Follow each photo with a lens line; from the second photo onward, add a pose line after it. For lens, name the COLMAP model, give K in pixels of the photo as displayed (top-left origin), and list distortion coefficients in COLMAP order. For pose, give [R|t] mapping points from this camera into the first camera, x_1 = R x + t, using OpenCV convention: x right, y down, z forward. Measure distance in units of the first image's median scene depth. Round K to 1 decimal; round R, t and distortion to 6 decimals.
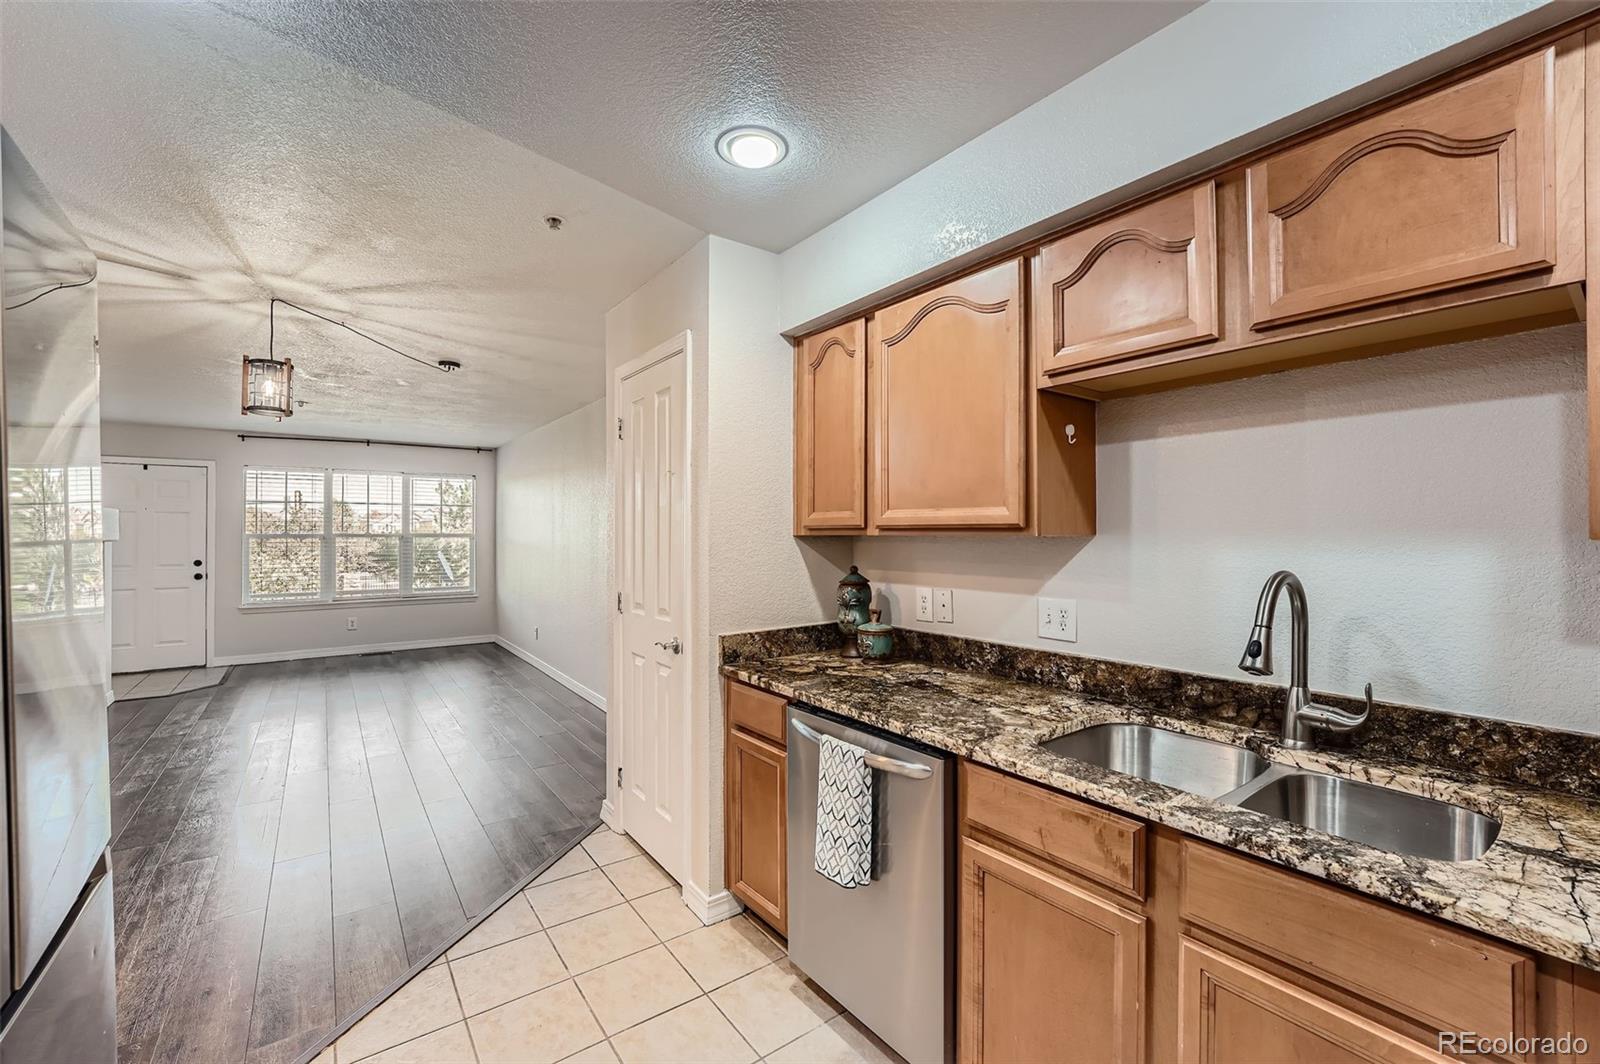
lens RADIAL K [[652.4, 0, 790.3], [0, 652.4, 527.9], [0, 0, 1]] dist [-0.021069, 0.001685]
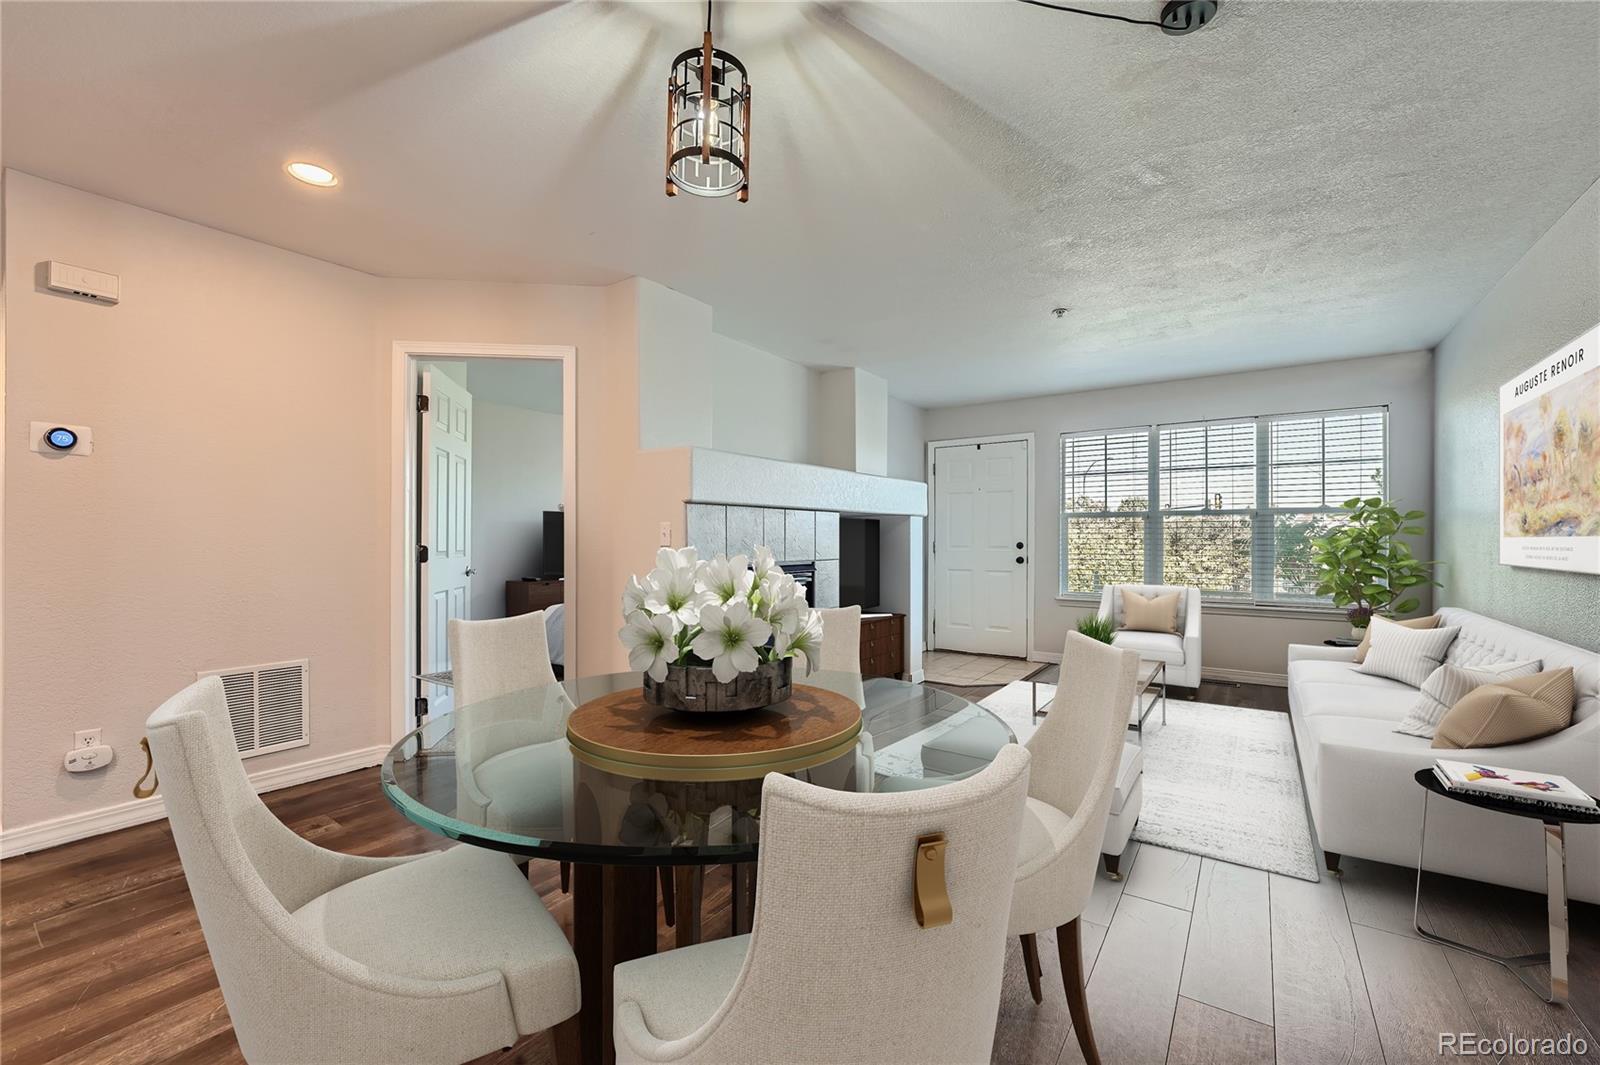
lens RADIAL K [[652.4, 0, 784.3], [0, 652.4, 545.5], [0, 0, 1]] dist [-0.021069, 0.001685]
pose [[0.308095, 0.008577, -0.951317, -0.379512], [0.008125, 0.999899, 0.011646, 0.113477], [0.951321, -0.011318, 0.307995, 1.075442]]
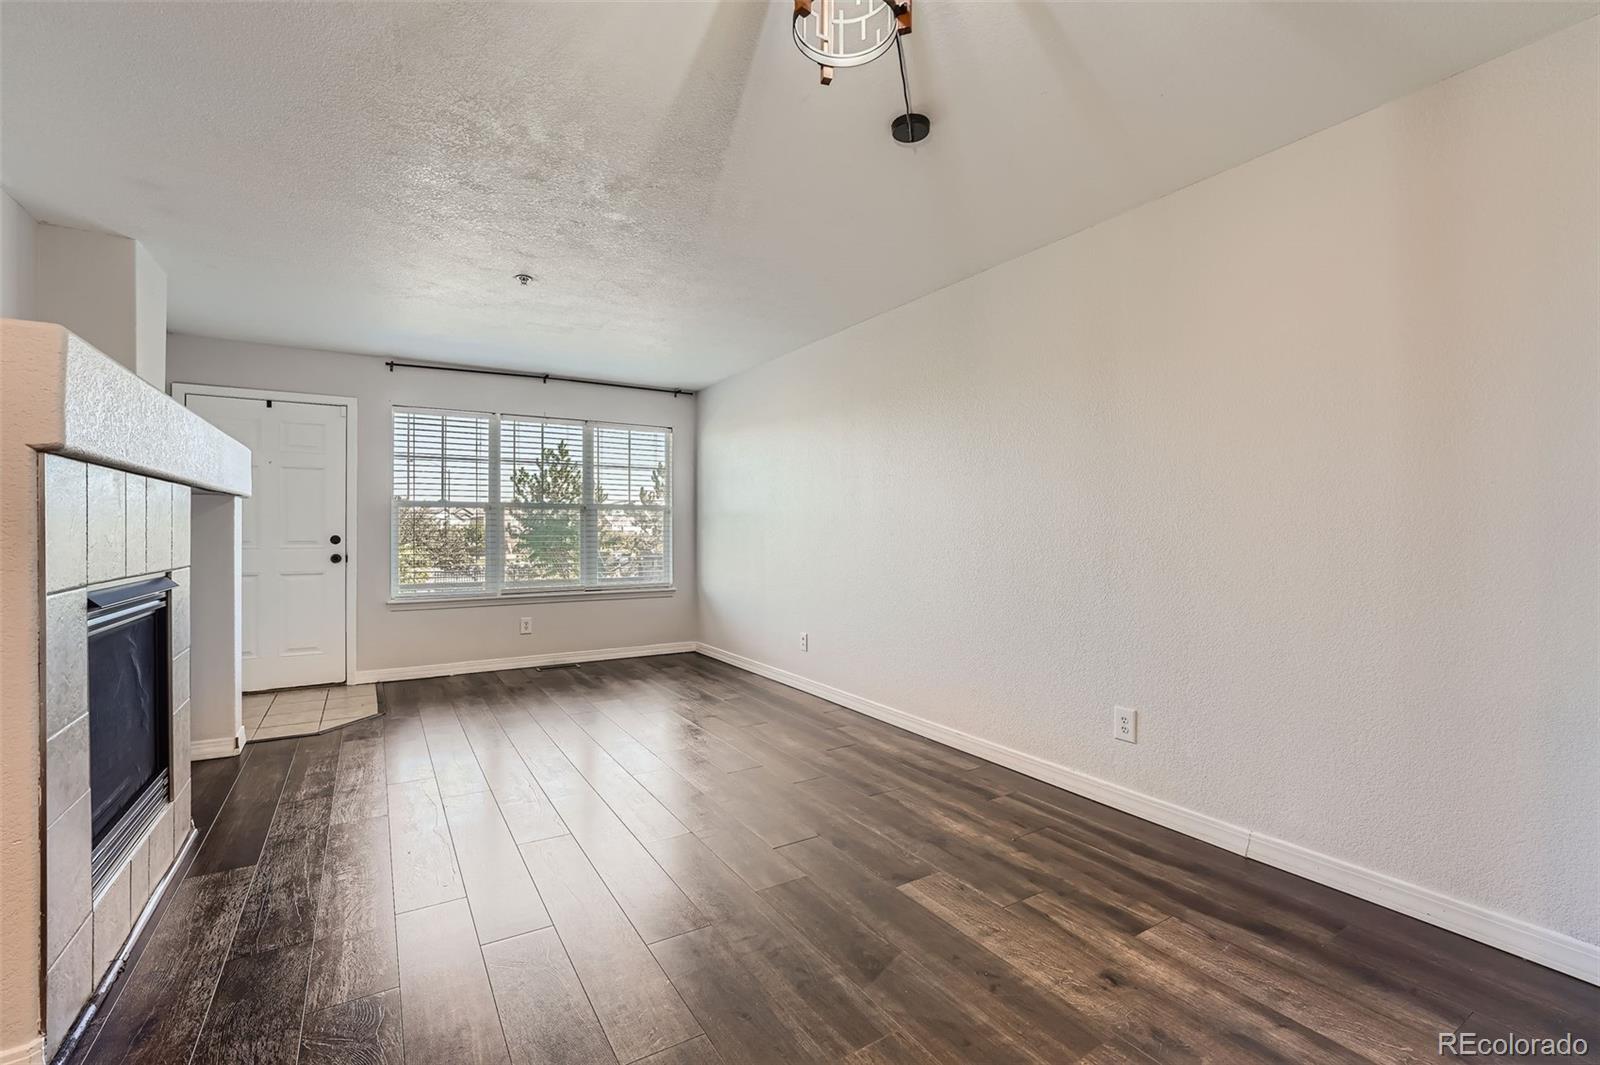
lens RADIAL K [[701.7, 0, 792.7], [0, 701.7, 530.5], [0, 0, 1]] dist [-0.014160, 0.000242]
pose [[0.996285, 0.002494, -0.086085, -0.957972], [-0.001938, 0.999977, 0.006537, 0.106960], [0.086099, -0.006346, 0.996266, 0.737303]]
